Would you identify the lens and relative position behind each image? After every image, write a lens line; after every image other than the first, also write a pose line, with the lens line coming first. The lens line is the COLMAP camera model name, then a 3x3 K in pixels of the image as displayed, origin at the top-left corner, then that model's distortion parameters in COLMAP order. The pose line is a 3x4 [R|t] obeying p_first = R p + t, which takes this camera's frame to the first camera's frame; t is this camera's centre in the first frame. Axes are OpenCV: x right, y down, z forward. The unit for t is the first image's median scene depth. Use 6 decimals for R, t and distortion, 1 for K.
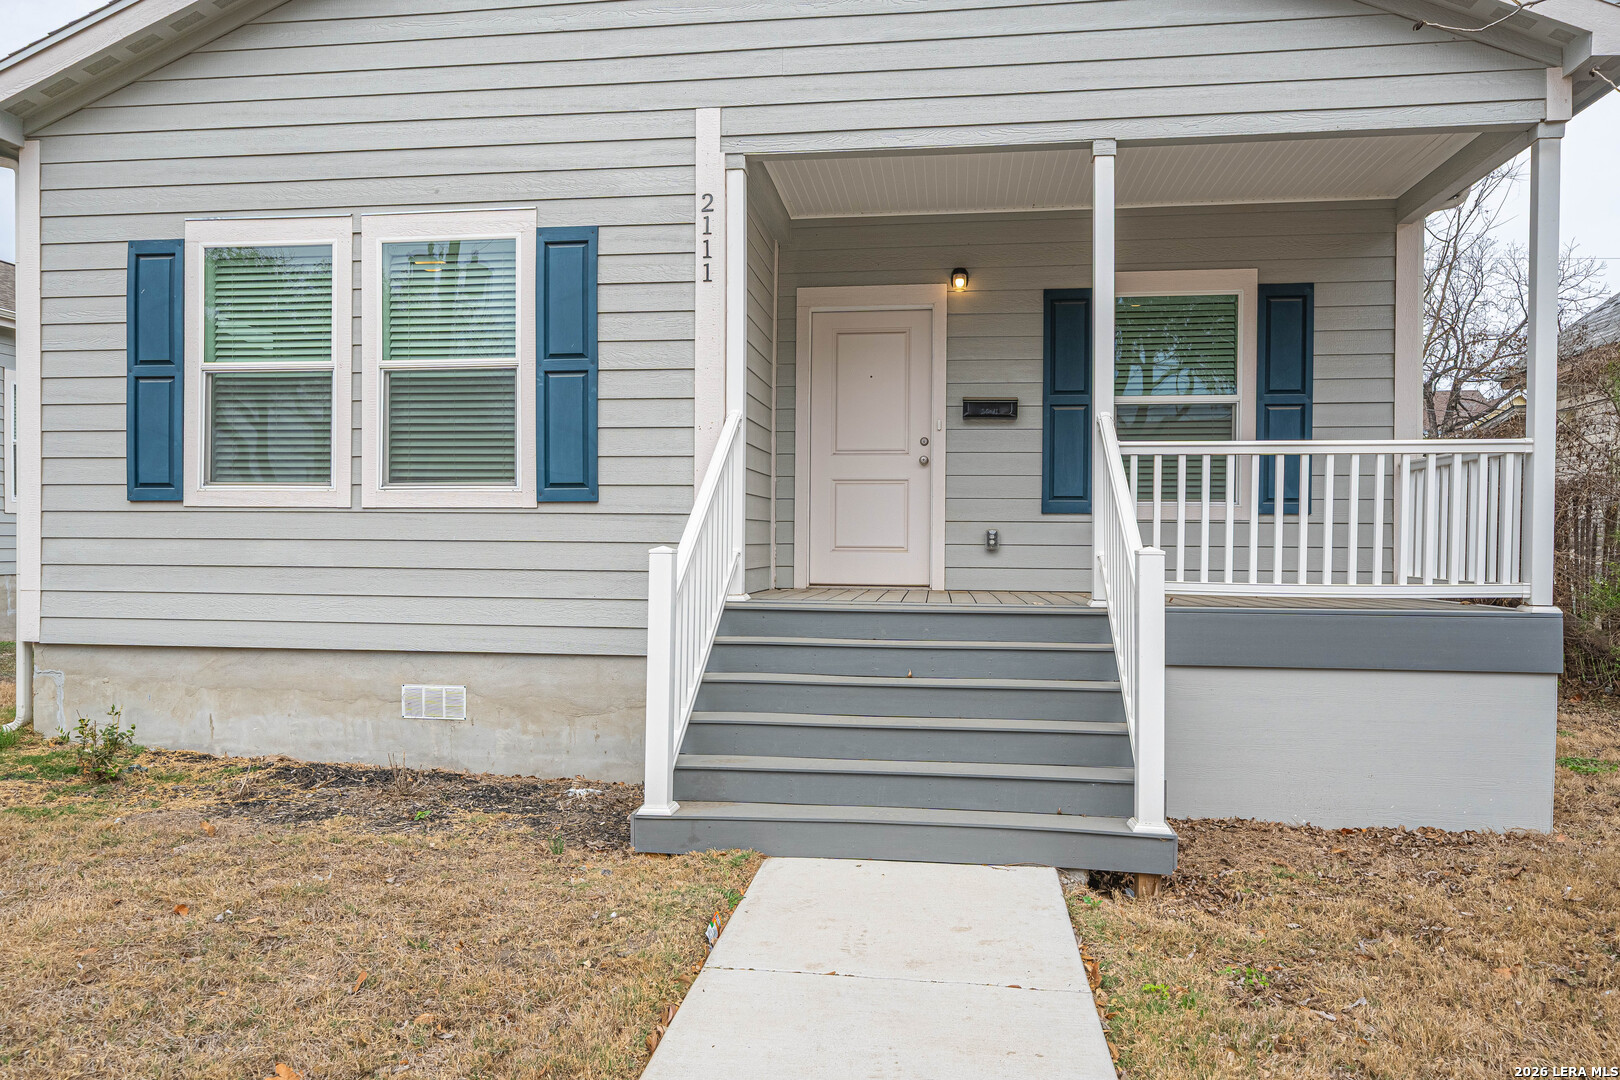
lens RADIAL K [[1052.4, 0, 810.0], [0, 1052.4, 540.0], [0, 0, 1]] dist [0.004298, 0.001634]
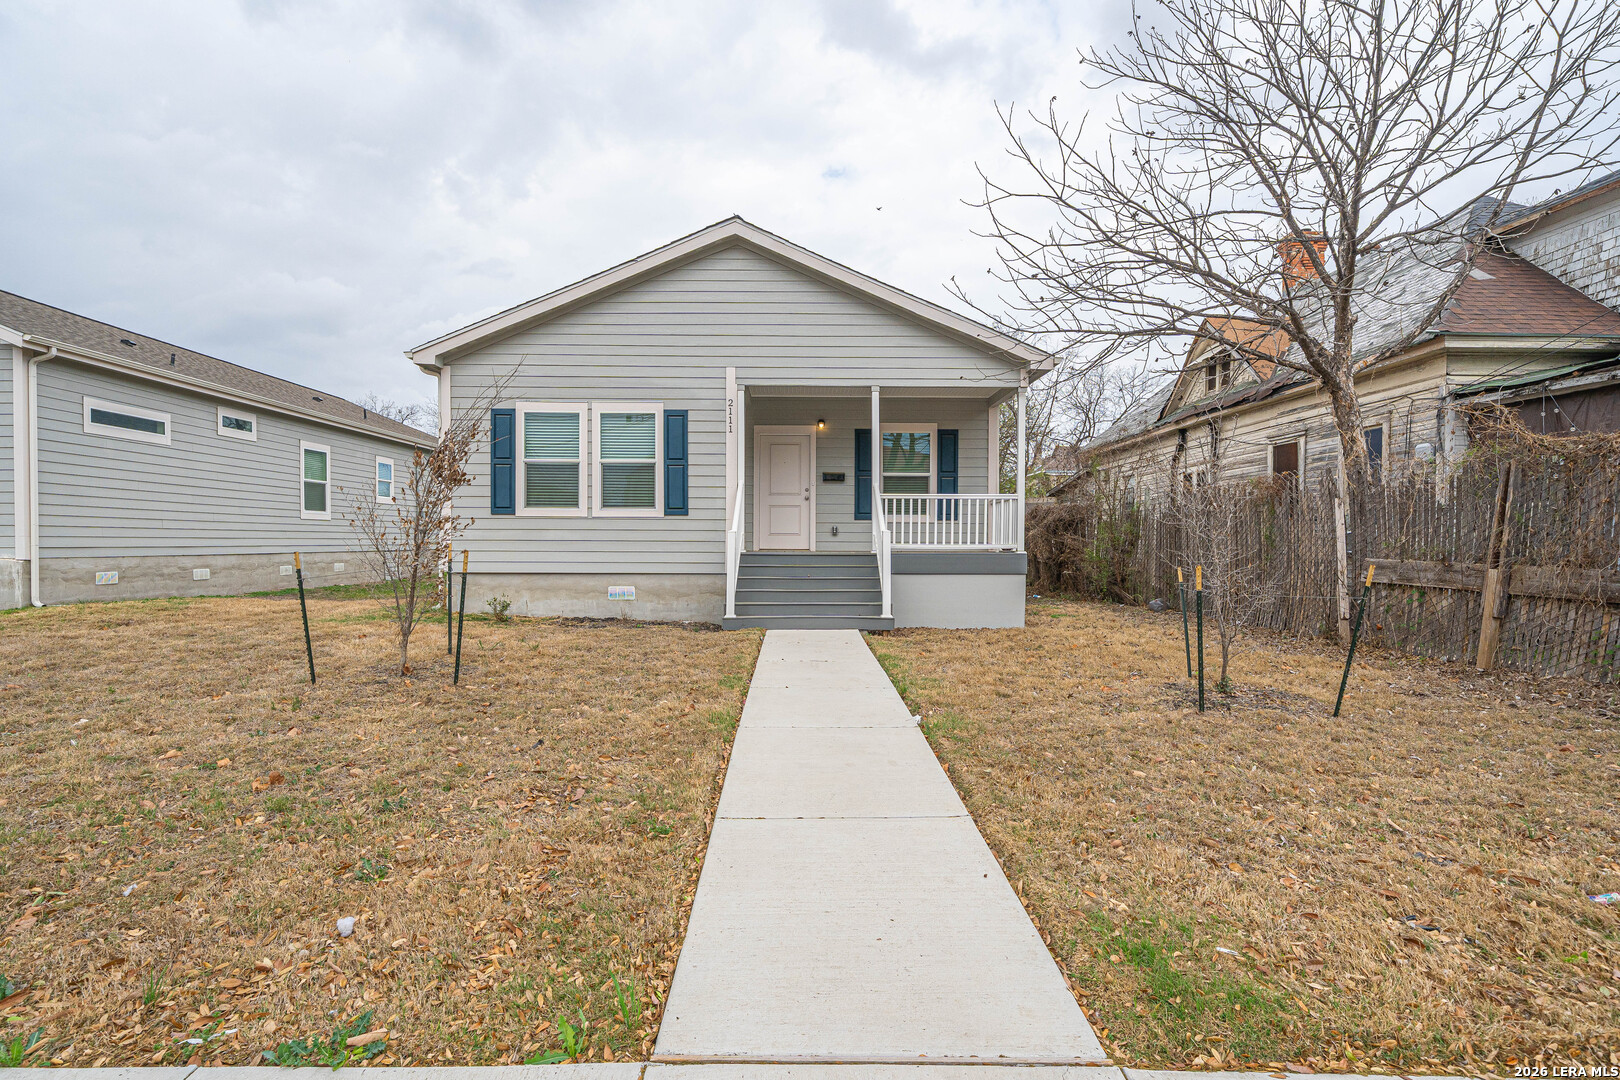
lens RADIAL K [[746.7, 0, 810.0], [0, 746.7, 540.0], [0, 0, 1]] dist [0.000134, -0.000004]
pose [[0.988134, -0.002997, 0.153563, -0.182509], [0.002744, 0.999995, 0.001857, 0.022850], [-0.153568, -0.001414, 0.988137, -0.859827]]
